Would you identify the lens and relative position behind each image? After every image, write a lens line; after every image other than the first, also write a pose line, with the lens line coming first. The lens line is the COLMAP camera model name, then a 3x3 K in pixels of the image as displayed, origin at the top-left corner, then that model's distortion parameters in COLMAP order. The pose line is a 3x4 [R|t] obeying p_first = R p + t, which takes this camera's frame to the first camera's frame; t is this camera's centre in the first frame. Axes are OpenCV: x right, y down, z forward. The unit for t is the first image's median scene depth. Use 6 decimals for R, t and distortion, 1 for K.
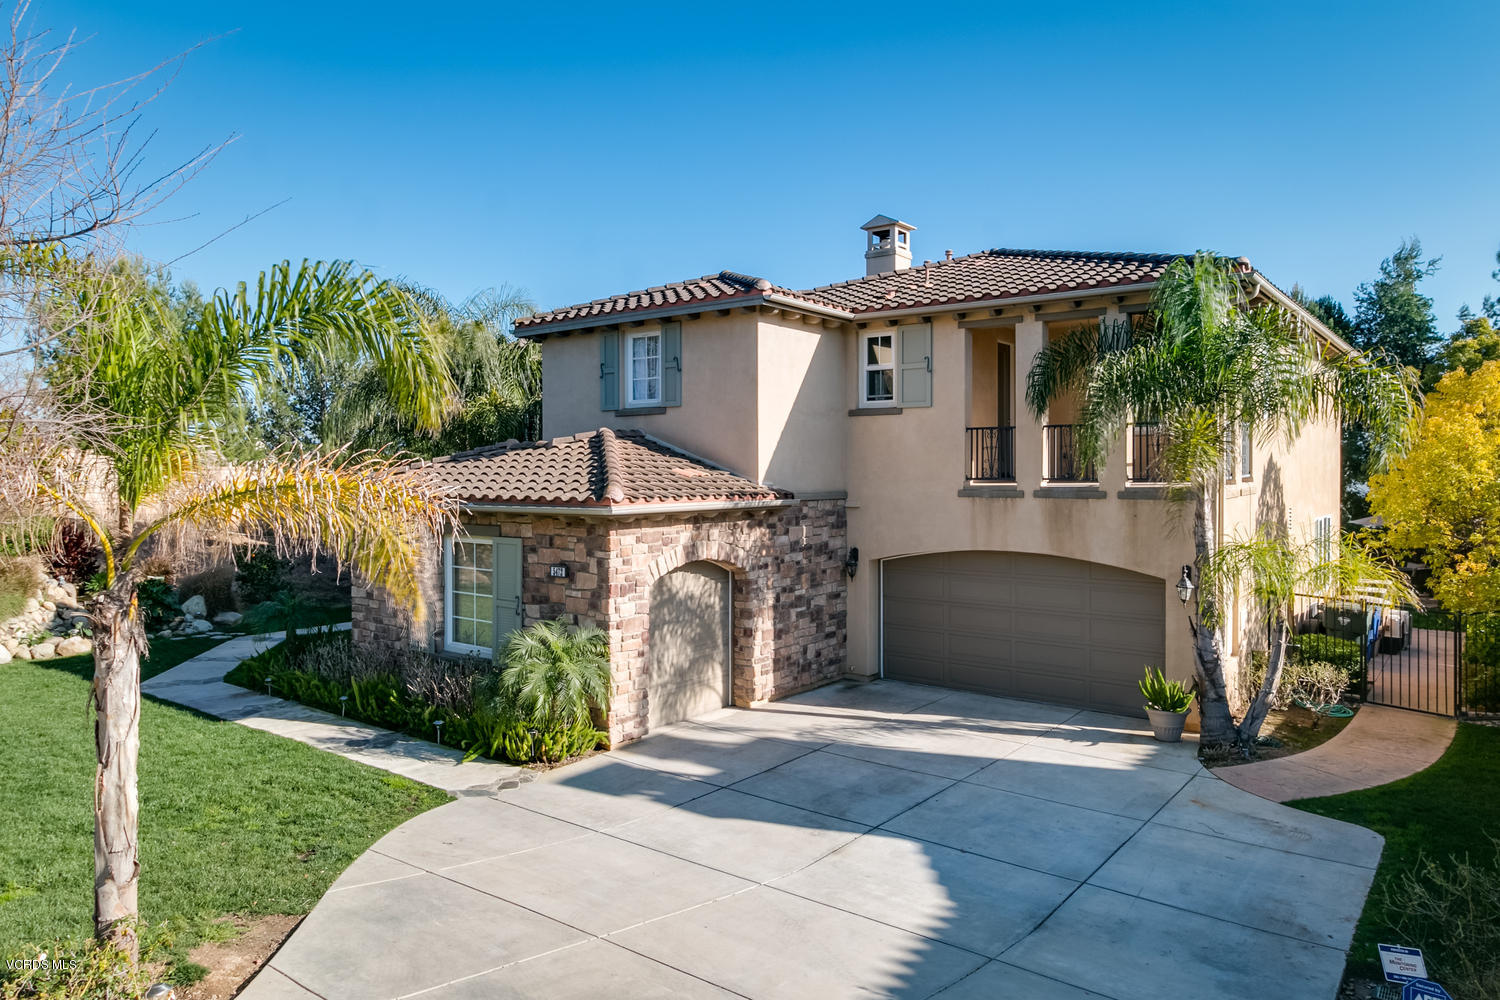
lens RADIAL K [[982.6, 0, 746.6], [0, 982.6, 502.7], [0, 0, 1]] dist [0.041553, 0.001966]
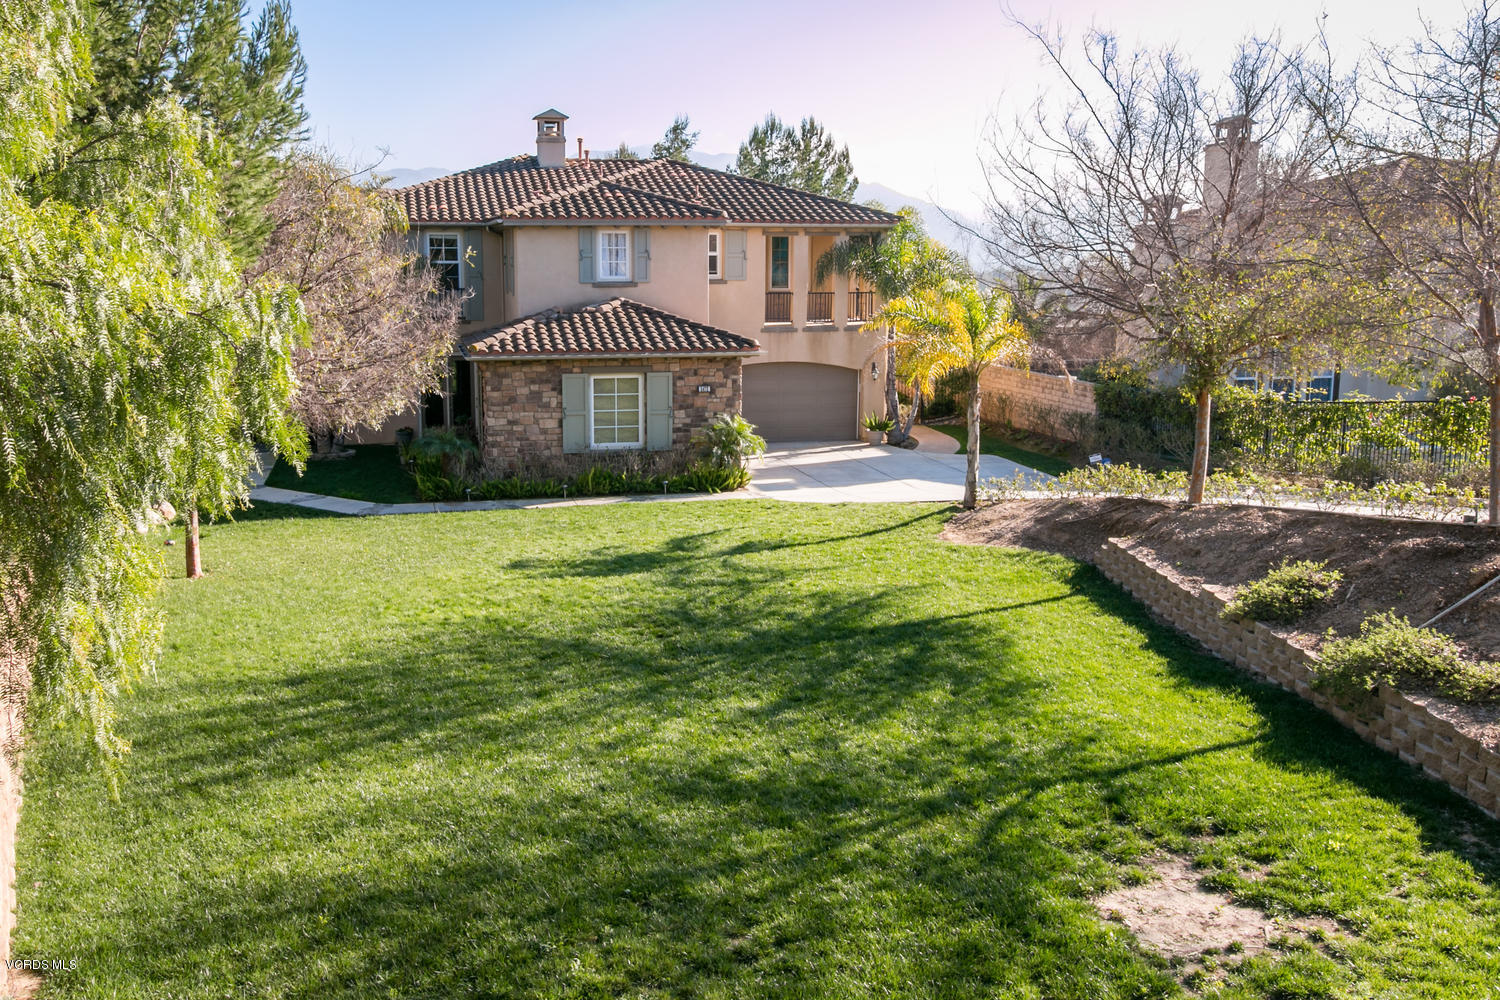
lens RADIAL K [[1268.0, 0, 745.6], [0, 1268.0, 499.3], [0, 0, 1]] dist [0.001657, -0.000067]
pose [[0.612777, -0.149501, 0.775985, -1.559781], [0.017915, 0.984318, 0.175491, -0.107173], [-0.790052, -0.093635, 0.605846, -0.369361]]
